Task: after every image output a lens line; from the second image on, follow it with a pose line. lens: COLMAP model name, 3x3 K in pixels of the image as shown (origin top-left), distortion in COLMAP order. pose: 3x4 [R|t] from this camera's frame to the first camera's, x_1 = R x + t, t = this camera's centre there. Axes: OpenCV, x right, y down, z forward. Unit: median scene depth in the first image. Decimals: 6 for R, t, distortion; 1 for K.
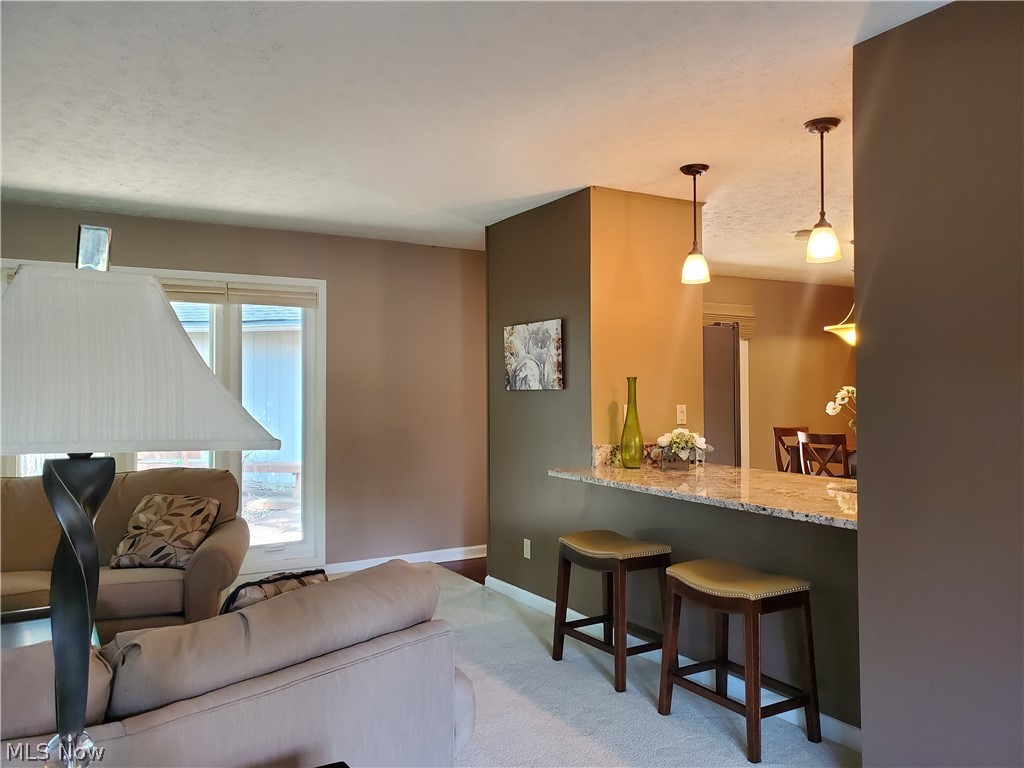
lens RADIAL K [[791.7, 0, 499.8], [0, 791.7, 369.3], [0, 0, 1]] dist [0.039642, -0.028174]
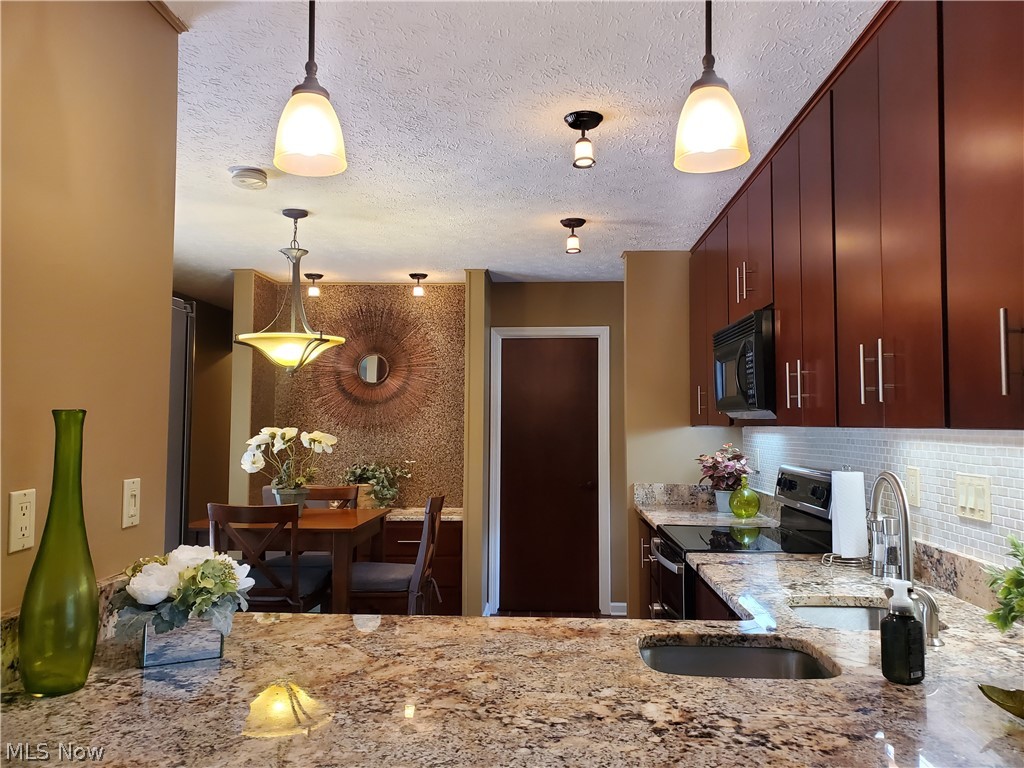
lens RADIAL K [[791.7, 0, 517.2], [0, 791.7, 373.3], [0, 0, 1]] dist [0.039642, -0.028174]
pose [[0.531049, 0.058719, 0.845304, -0.017416], [-0.029179, 0.998272, -0.051013, 0.005964], [-0.846839, 0.002425, 0.531845, 0.643368]]
